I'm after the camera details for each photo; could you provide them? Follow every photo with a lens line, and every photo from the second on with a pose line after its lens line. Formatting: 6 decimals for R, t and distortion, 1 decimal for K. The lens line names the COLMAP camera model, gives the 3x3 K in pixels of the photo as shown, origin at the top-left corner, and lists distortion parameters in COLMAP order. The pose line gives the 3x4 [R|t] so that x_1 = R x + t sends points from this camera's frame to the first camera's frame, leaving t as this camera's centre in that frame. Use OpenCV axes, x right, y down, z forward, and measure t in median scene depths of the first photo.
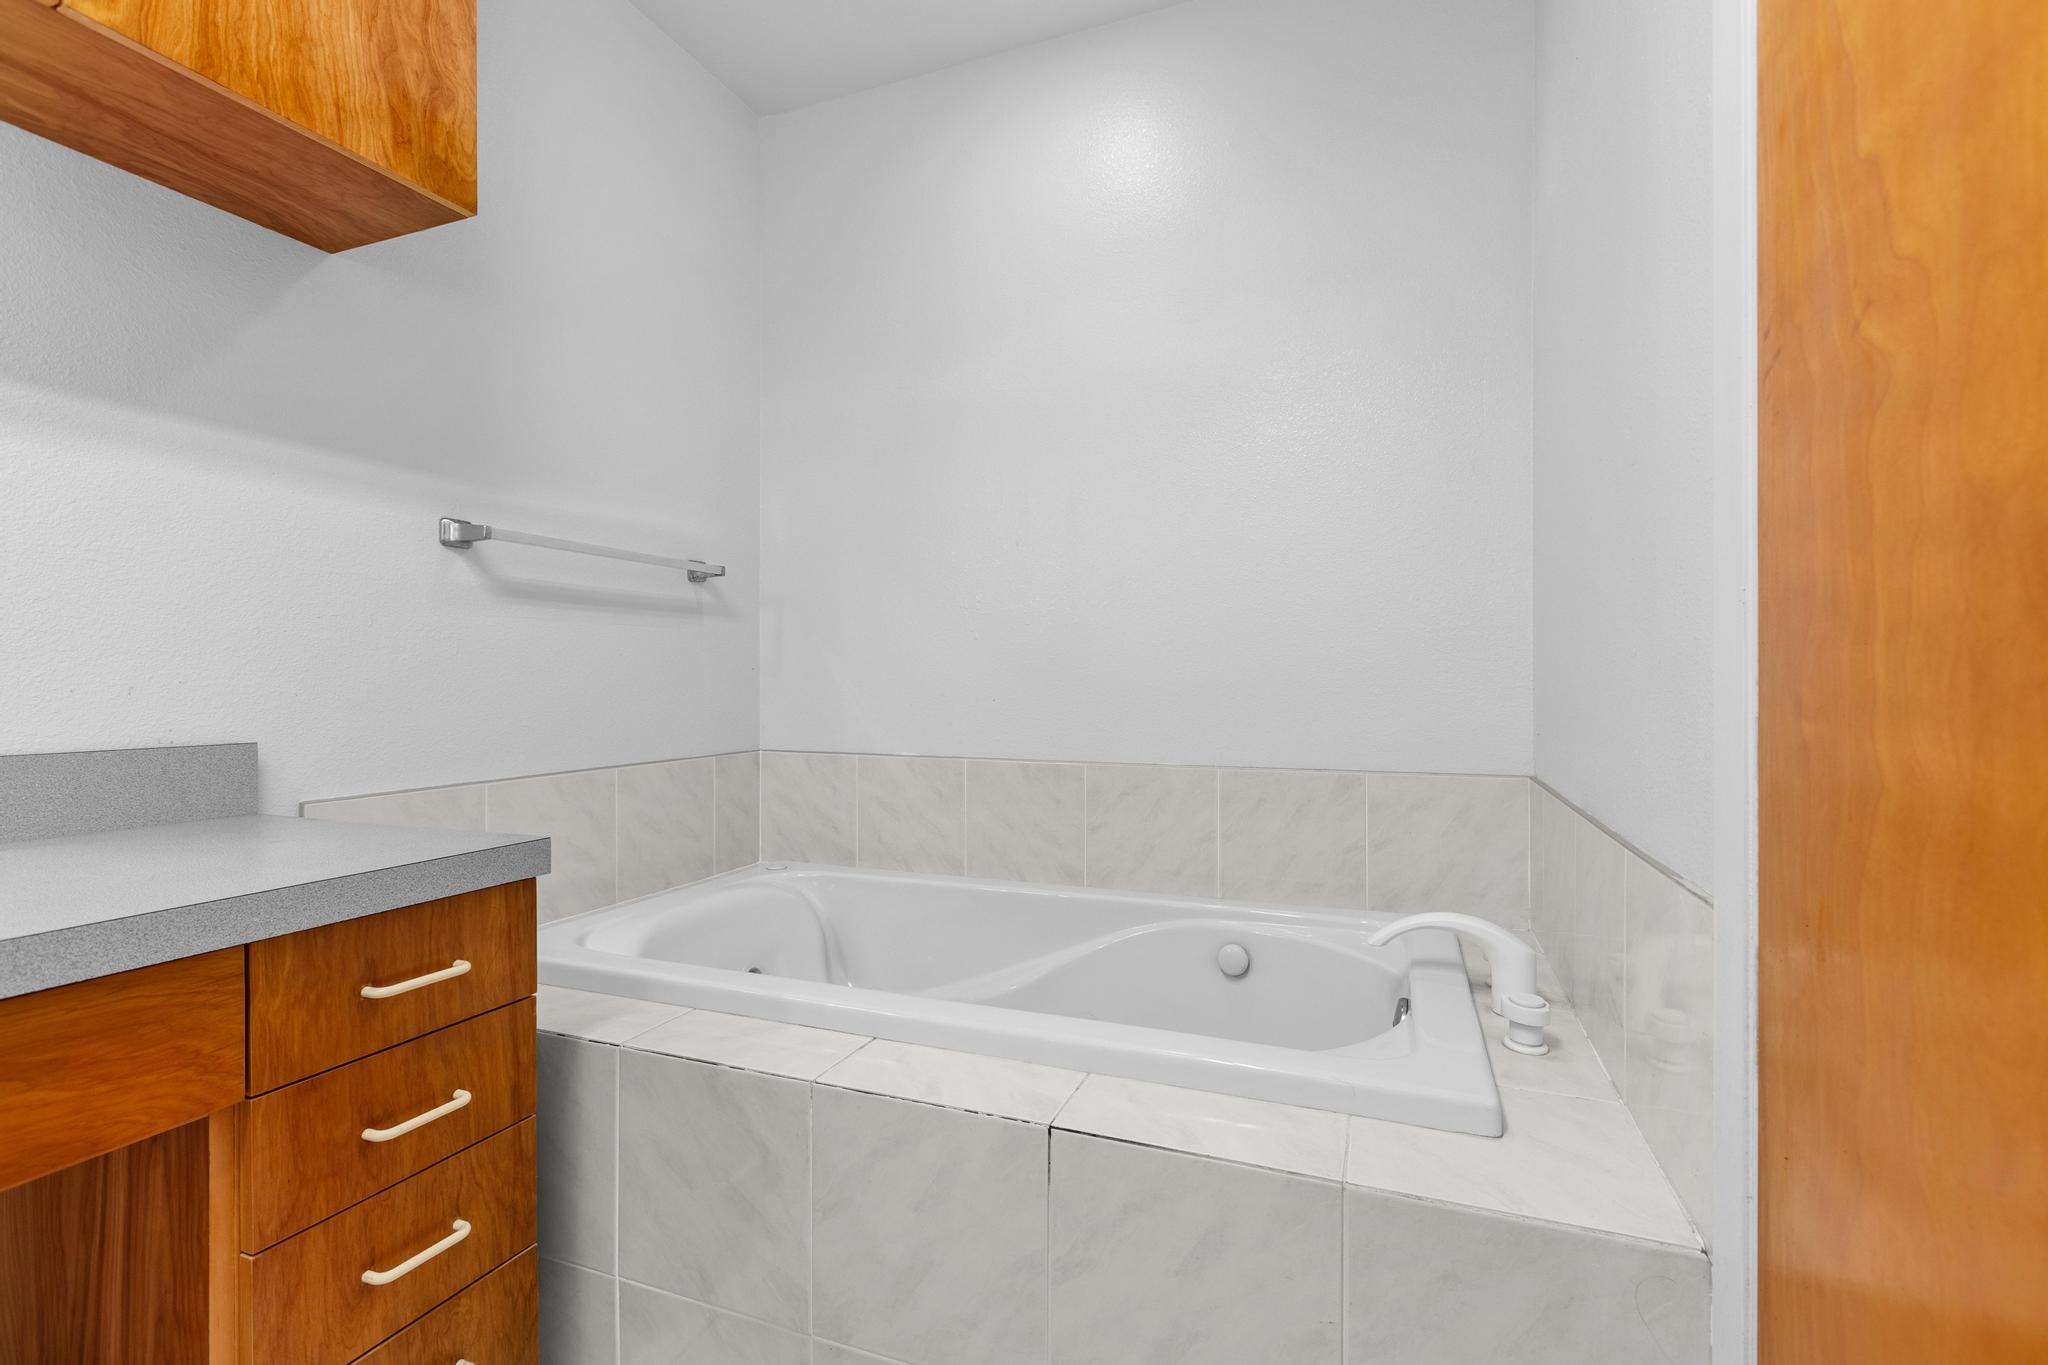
lens RADIAL K [[923.3, 0, 1032.0], [0, 923.3, 682.1], [0, 0, 1]] dist [0.004025, 0.000231]
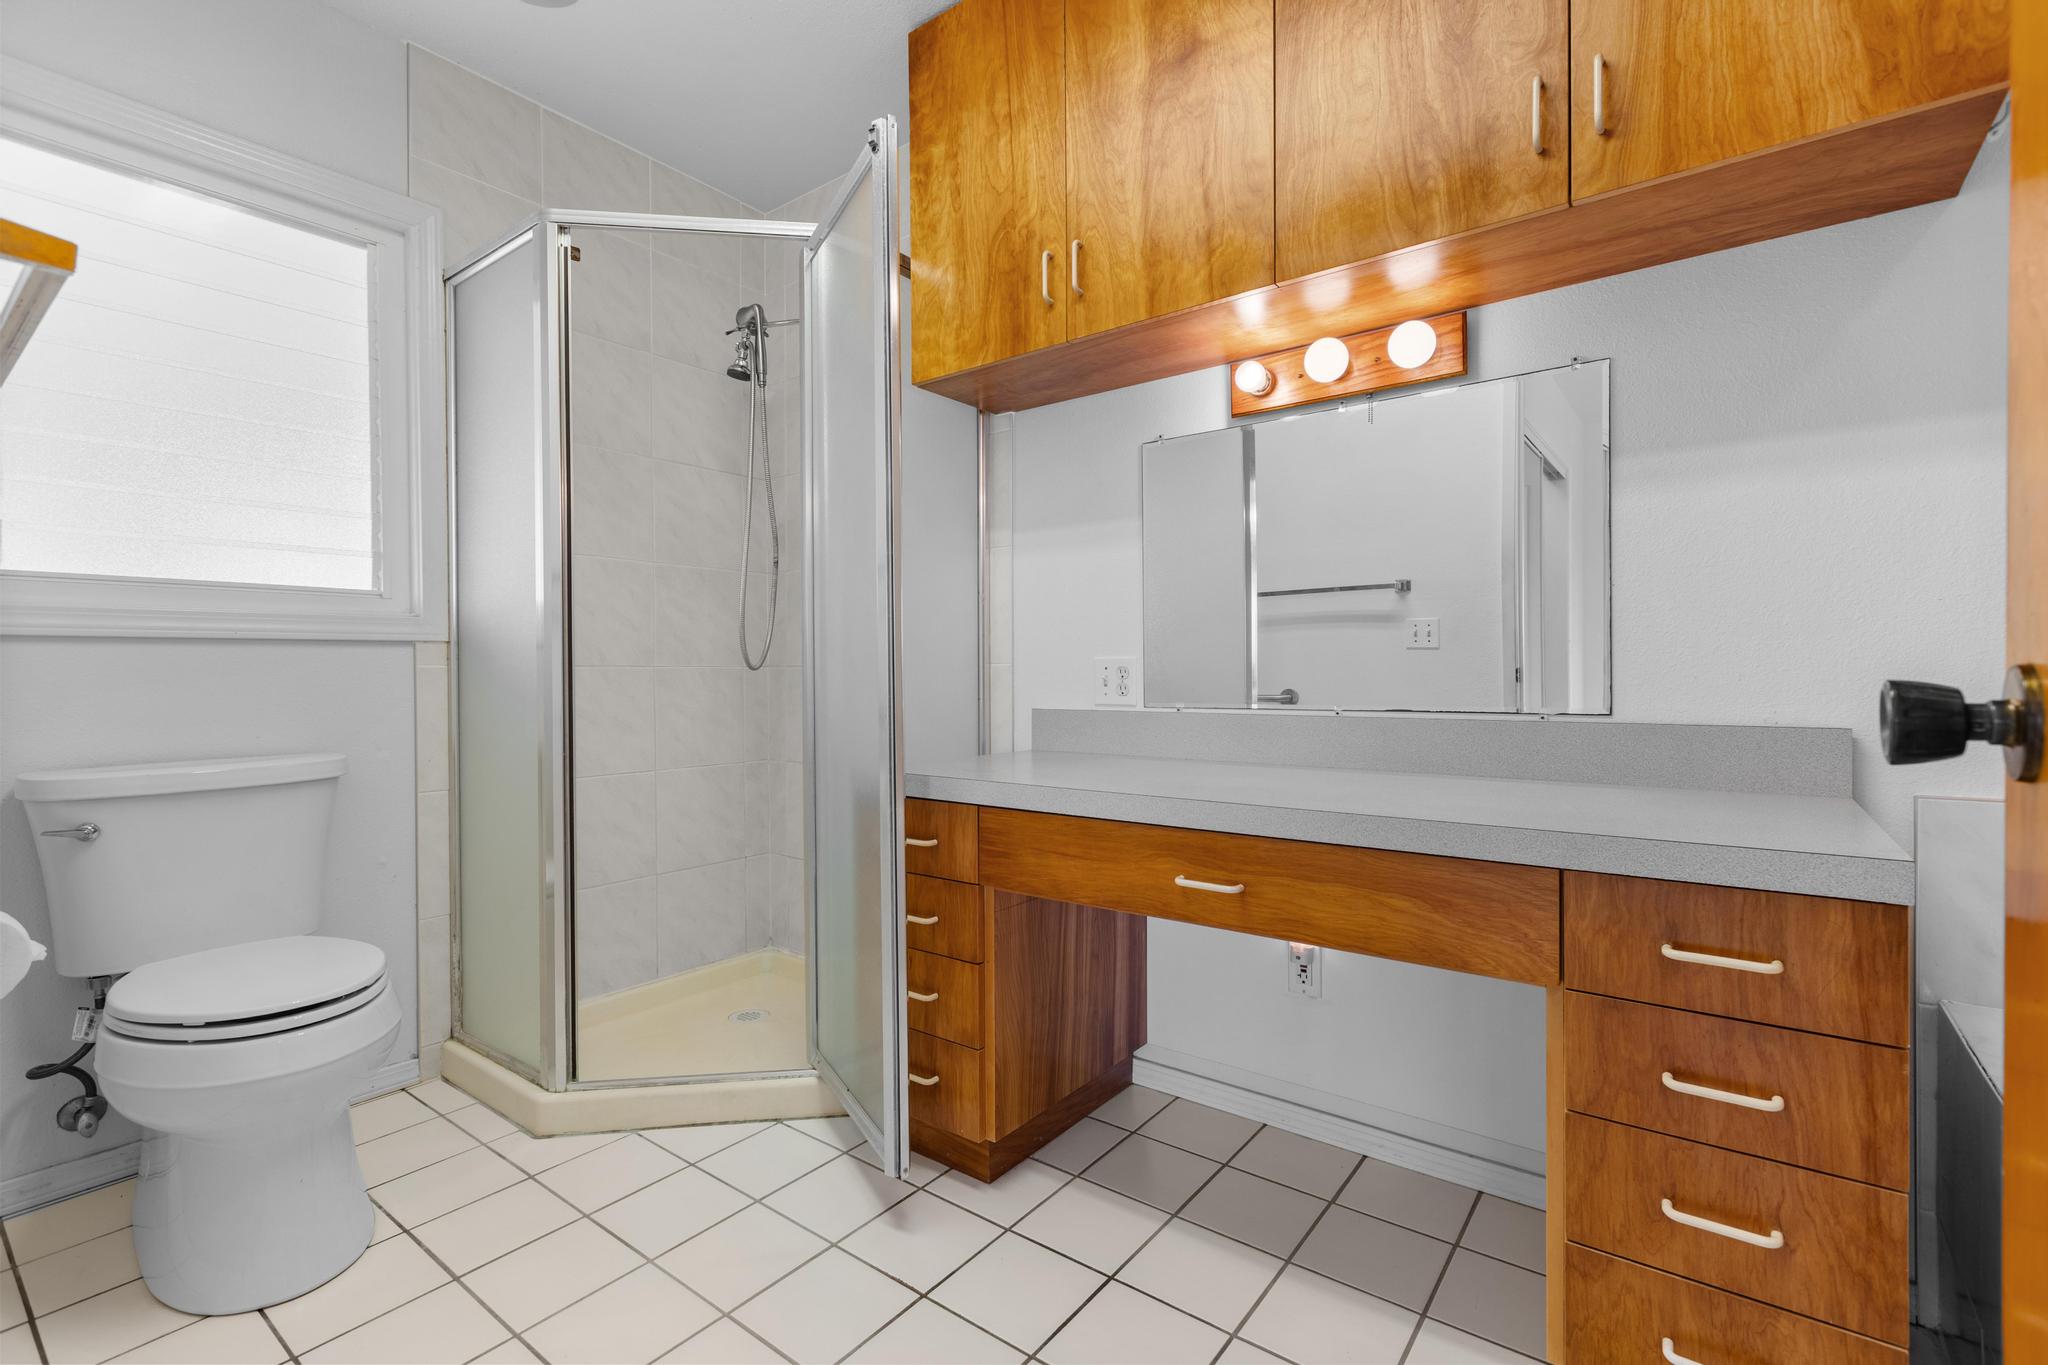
lens RADIAL K [[923.3, 0, 1030.3], [0, 923.3, 679.3], [0, 0, 1]] dist [0.004025, 0.000231]
pose [[-0.277591, 0.004493, -0.960689, 0.529737], [0.004271, 0.999985, 0.003443, 0.003945], [0.960690, -0.003147, -0.277606, 0.545384]]
